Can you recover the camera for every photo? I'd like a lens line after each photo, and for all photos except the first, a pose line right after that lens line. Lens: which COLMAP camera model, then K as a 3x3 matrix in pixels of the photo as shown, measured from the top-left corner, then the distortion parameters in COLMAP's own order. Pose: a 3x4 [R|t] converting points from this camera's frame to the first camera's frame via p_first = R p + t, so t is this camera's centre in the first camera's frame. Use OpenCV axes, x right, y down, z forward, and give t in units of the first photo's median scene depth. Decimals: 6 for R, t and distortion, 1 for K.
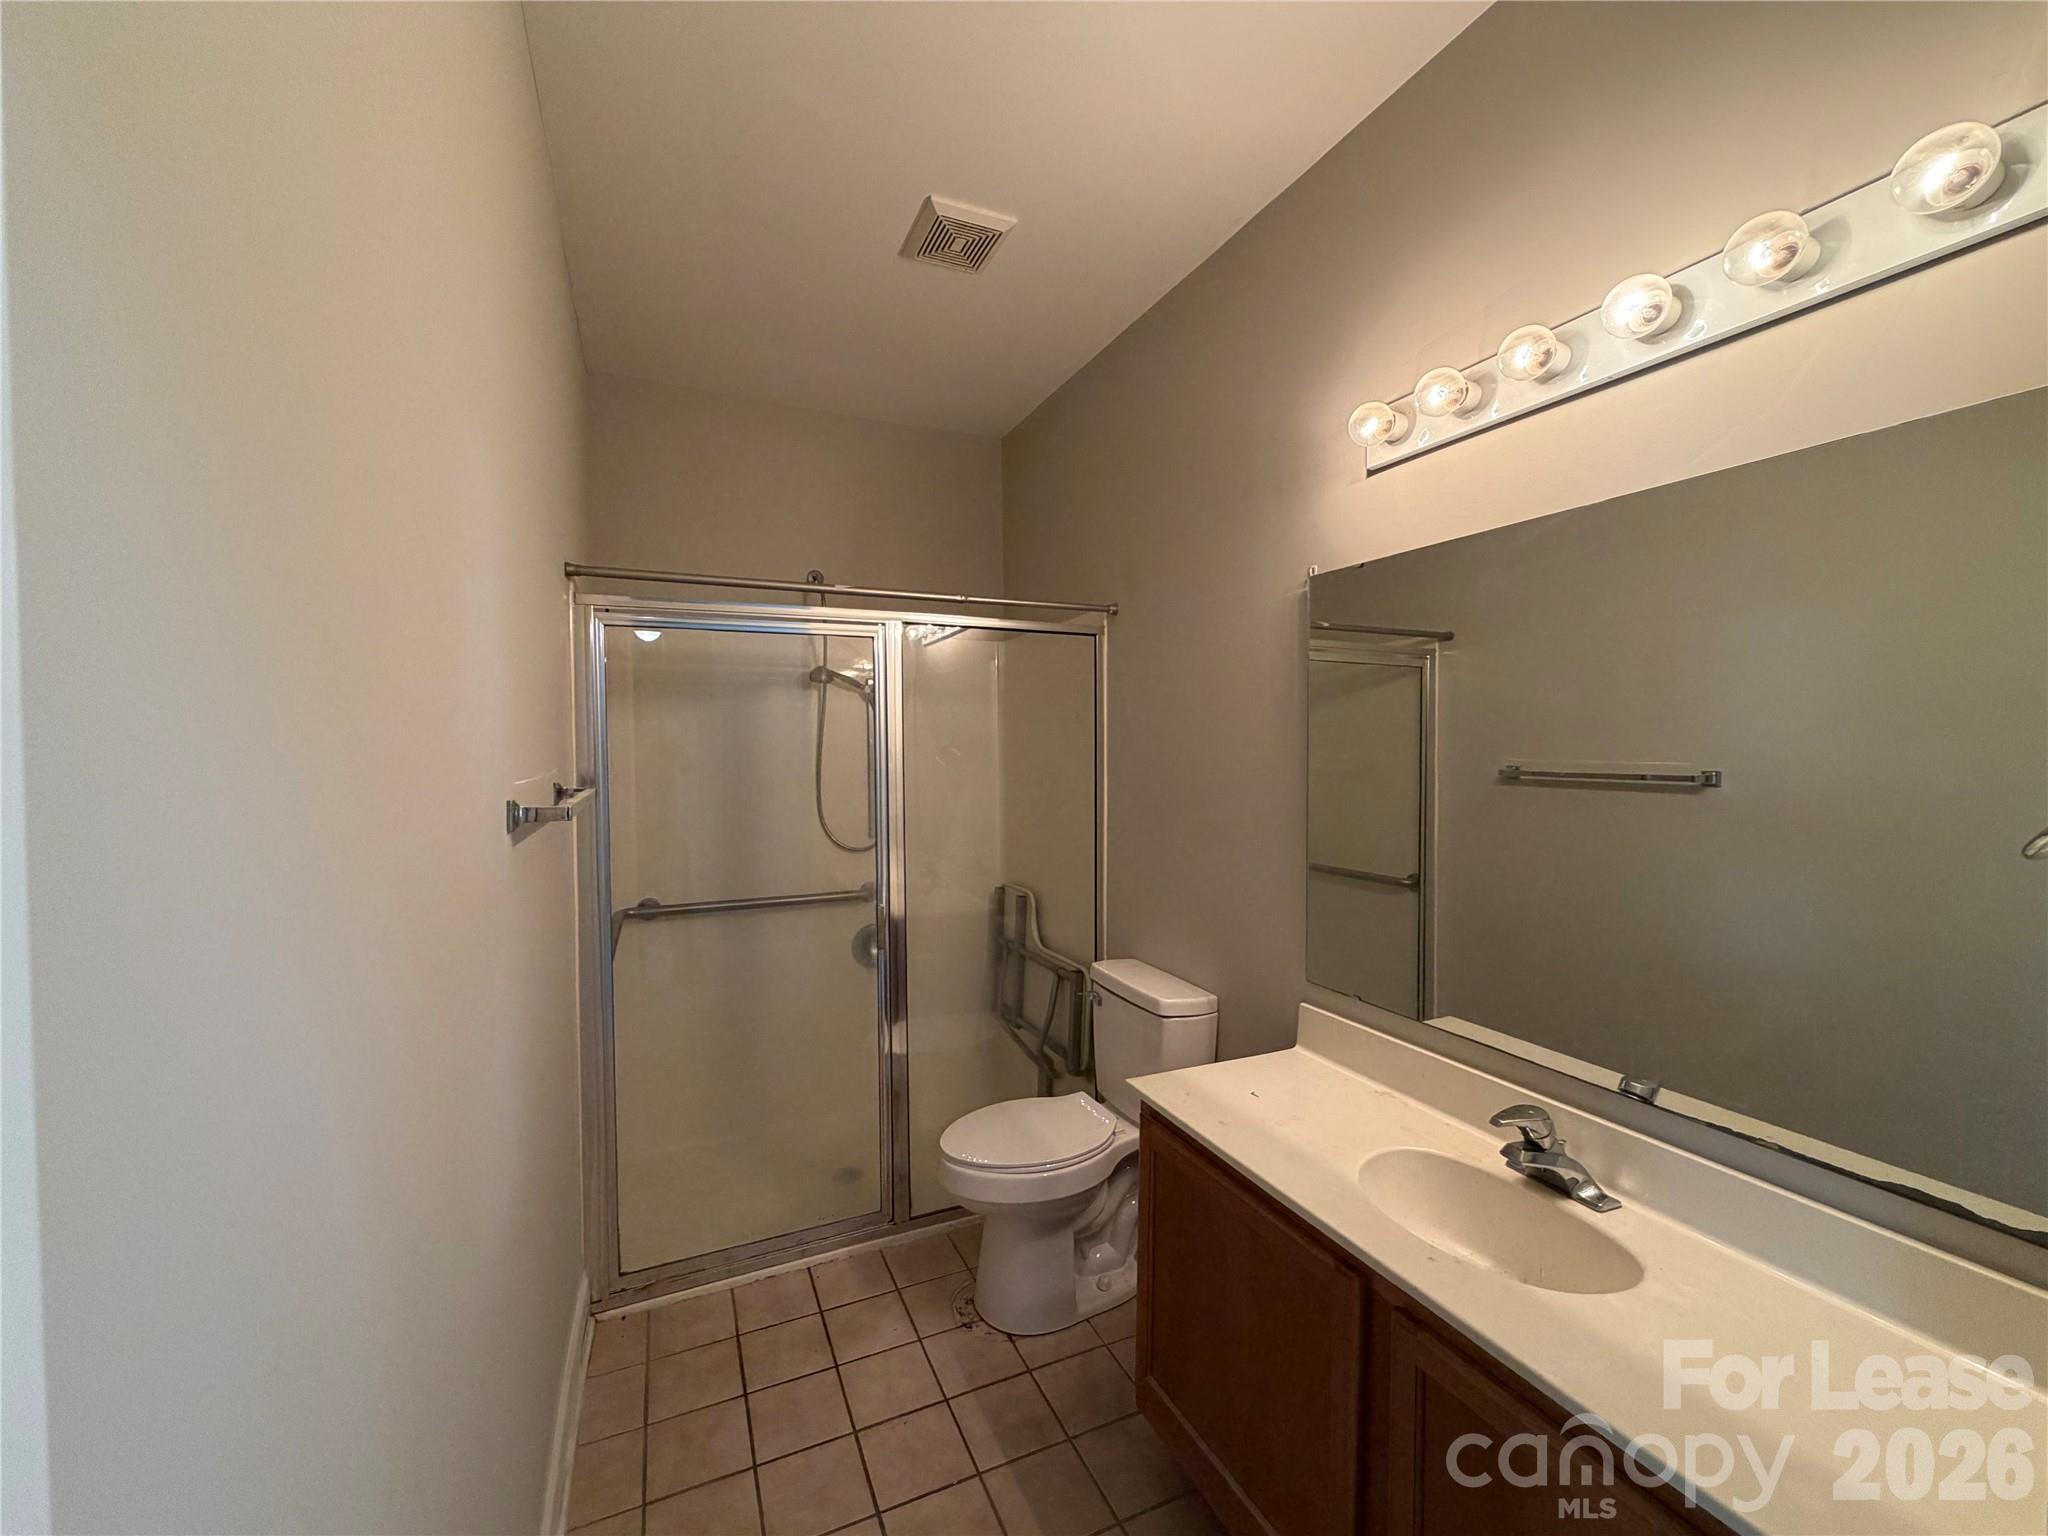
lens RADIAL K [[820.7, 0, 1016.3], [0, 820.7, 774.5], [0, 0, 1]] dist [0.000181, -0.000096]
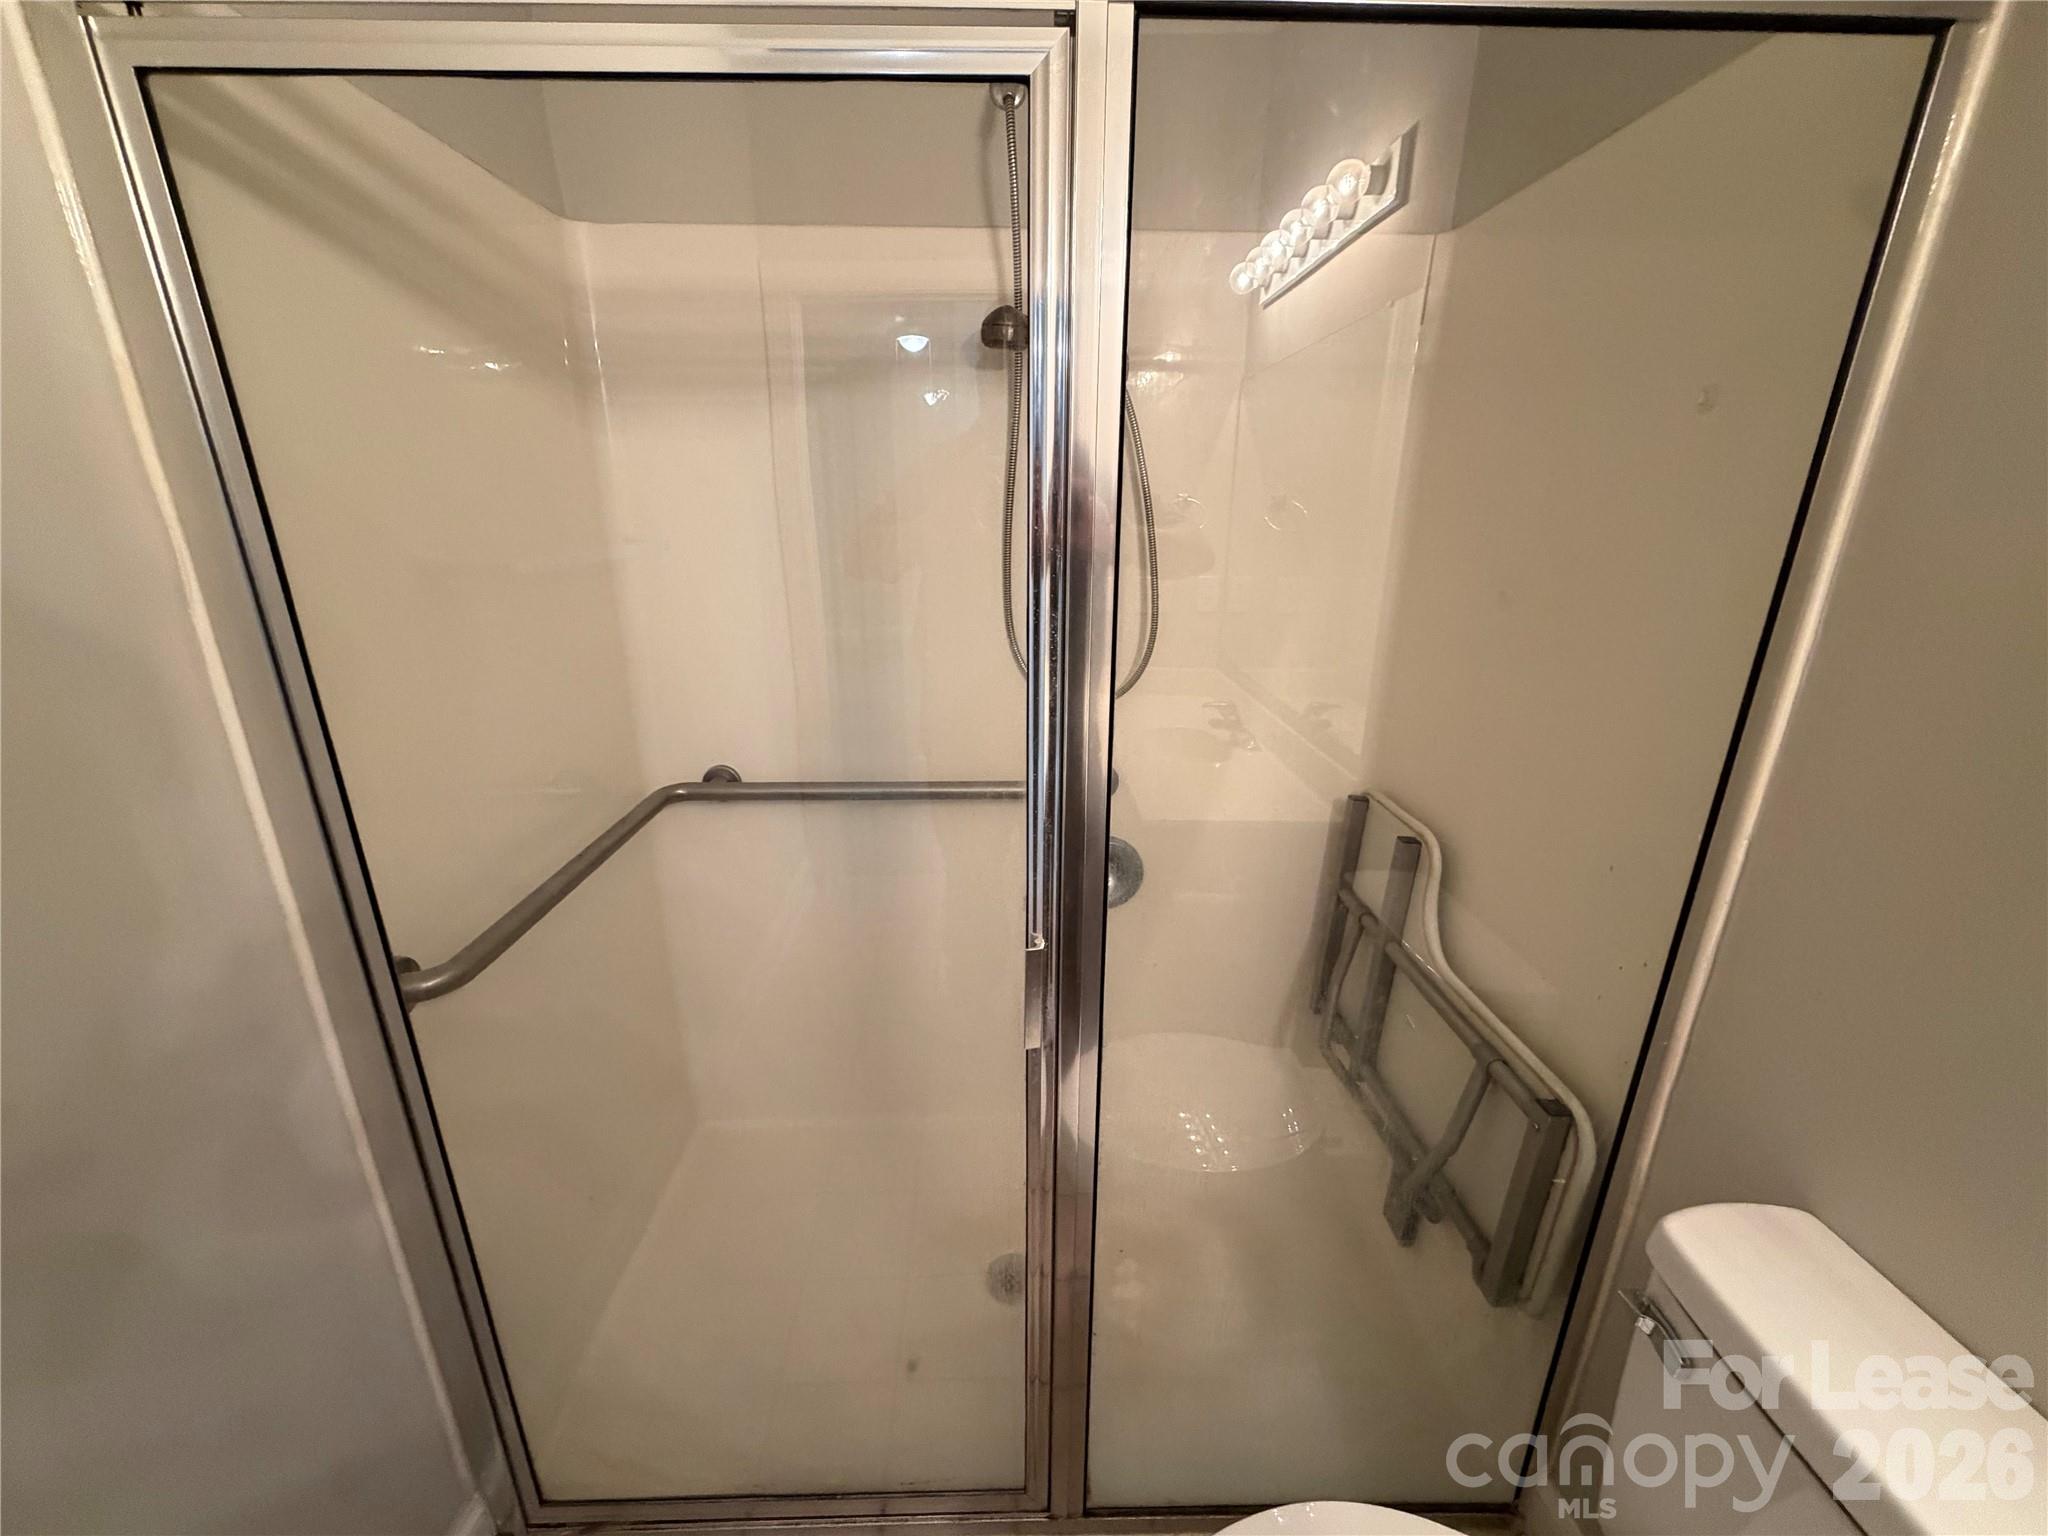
lens RADIAL K [[820.7, 0, 1016.3], [0, 820.7, 774.5], [0, 0, 1]] dist [0.000181, -0.000096]
pose [[0.924029, 0.129304, -0.359793, -0.038580], [-0.023415, 0.958445, 0.284314, -0.015017], [0.381605, -0.254290, 0.888659, 0.532376]]
